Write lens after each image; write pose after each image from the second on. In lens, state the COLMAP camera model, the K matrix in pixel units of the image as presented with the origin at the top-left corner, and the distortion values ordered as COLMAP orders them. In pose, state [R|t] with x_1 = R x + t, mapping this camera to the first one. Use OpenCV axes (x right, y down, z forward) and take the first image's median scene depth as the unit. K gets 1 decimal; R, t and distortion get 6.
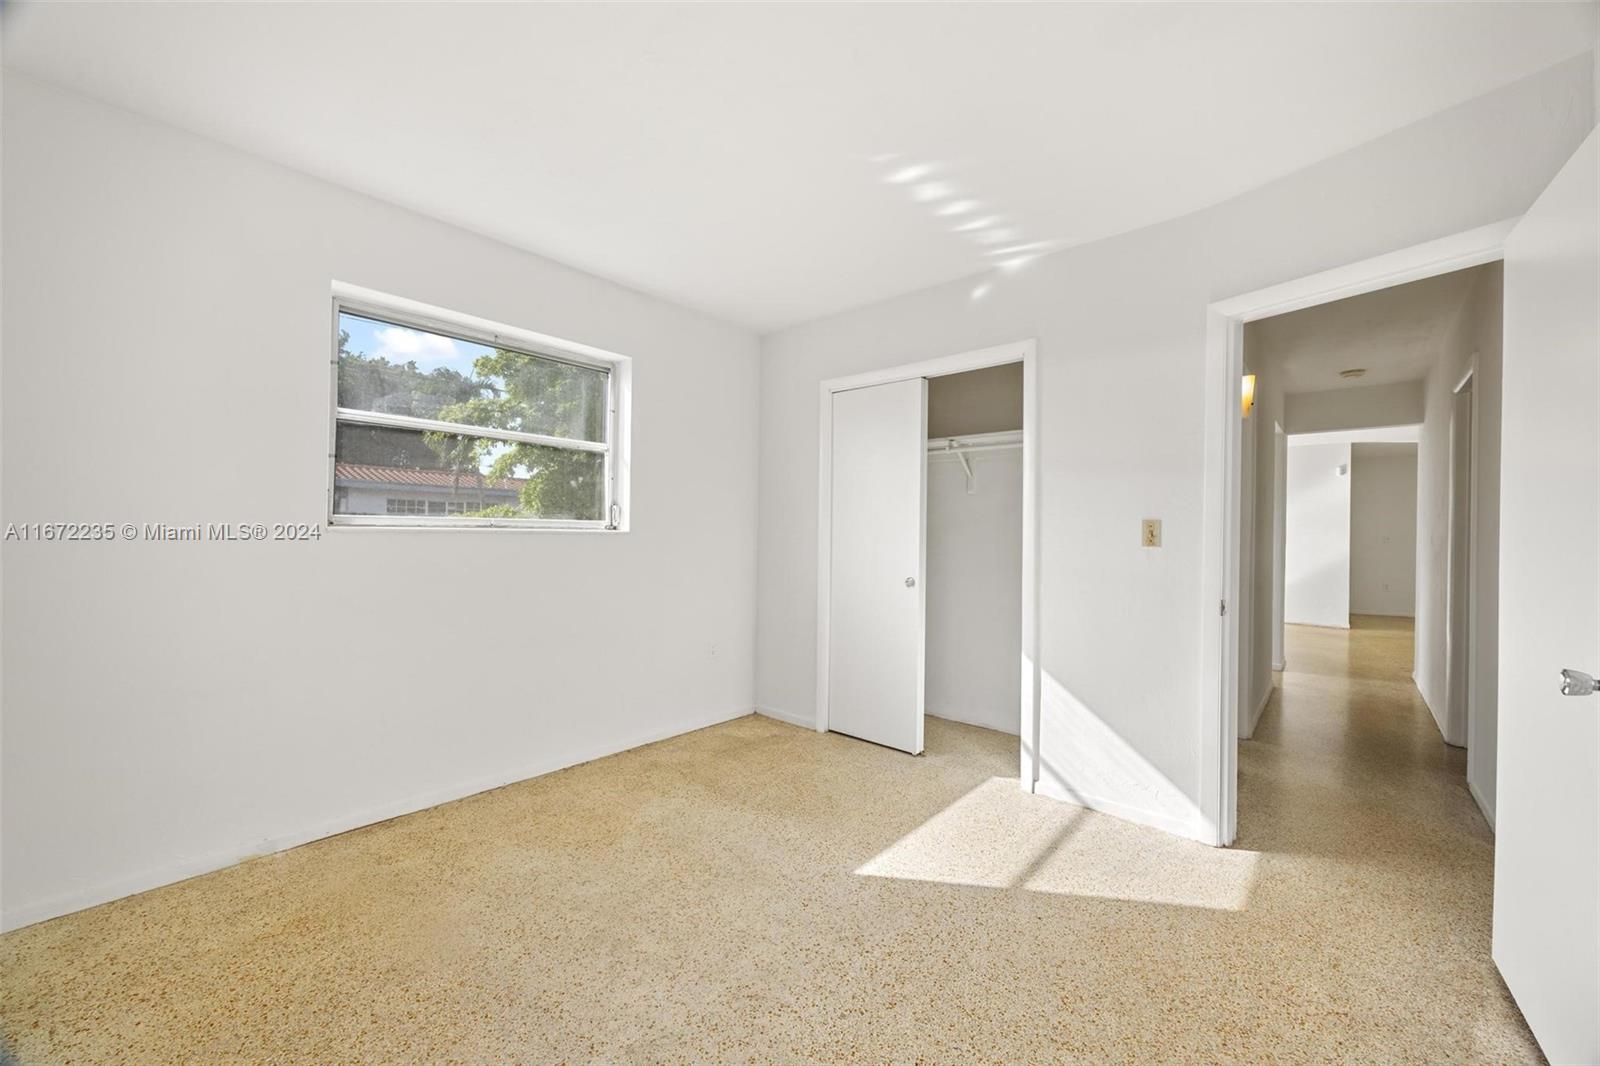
lens RADIAL K [[629.1, 0, 792.6], [0, 629.1, 534.4], [0, 0, 1]] dist [0.002508, 0.000008]
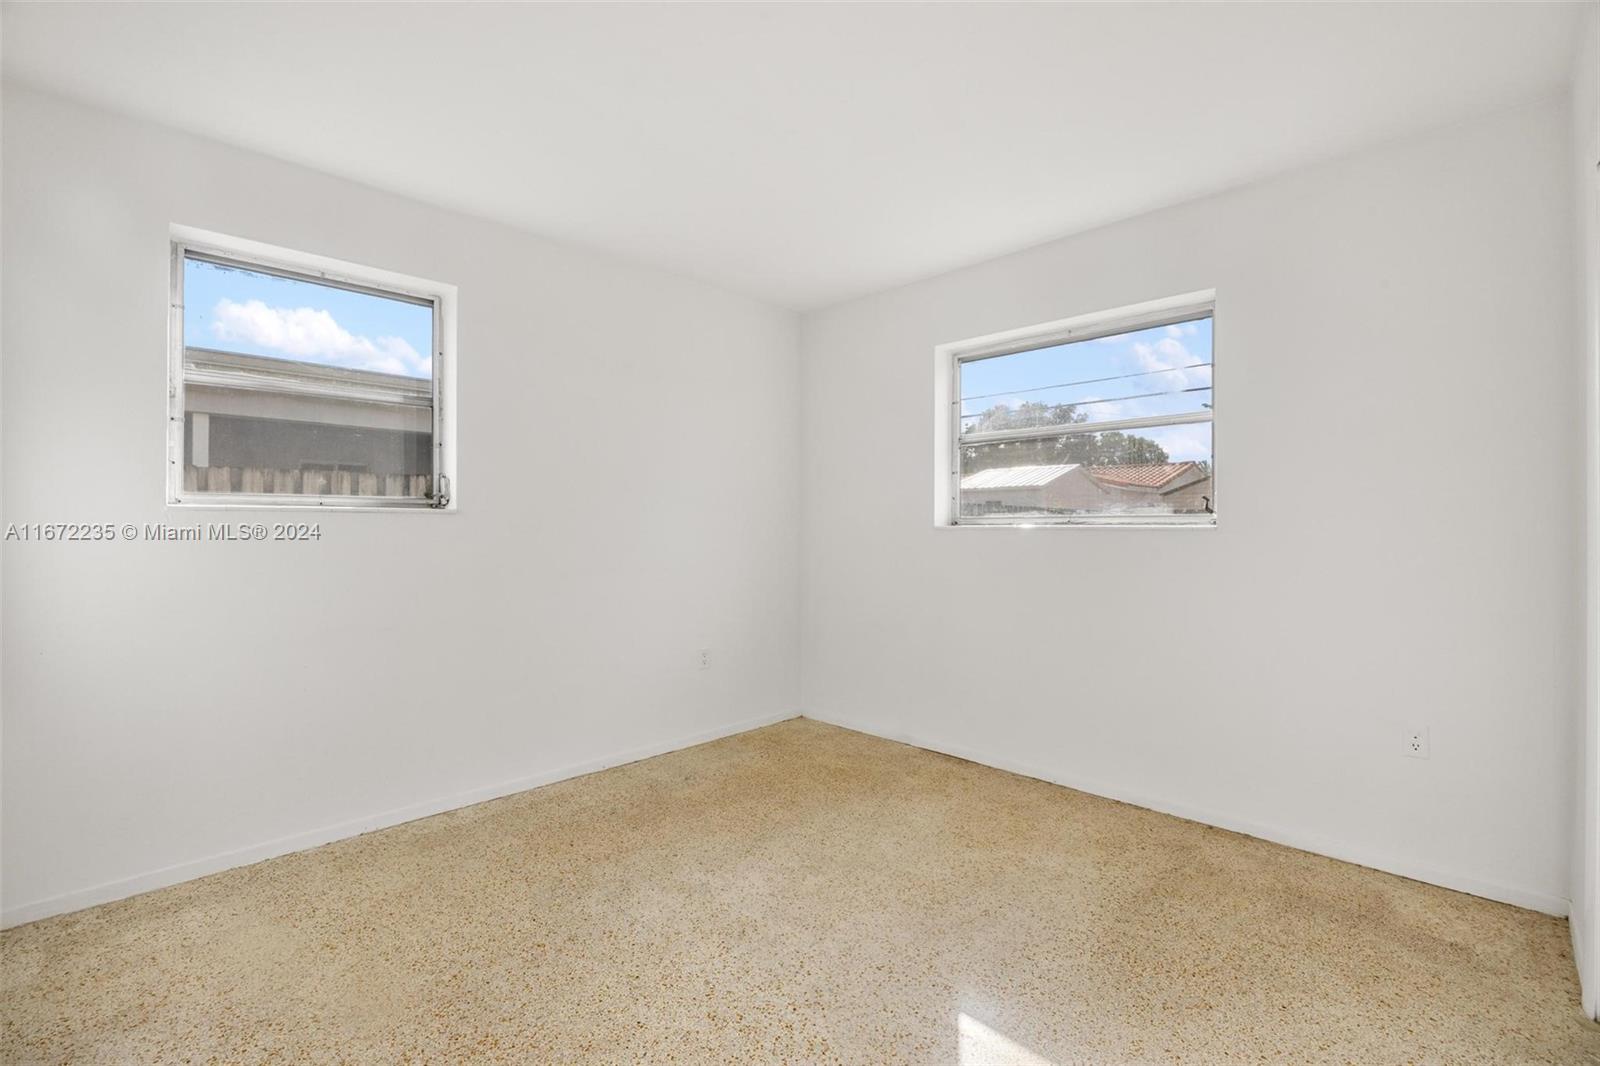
lens RADIAL K [[708.5, 0, 808.4], [0, 708.5, 527.7], [0, 0, 1]] dist [-0.014968, -0.000085]
pose [[-0.071659, -0.012761, -0.997348, 0.727624], [-0.001784, 0.999918, -0.012665, 0.008175], [0.997428, 0.000871, -0.071676, 0.725114]]
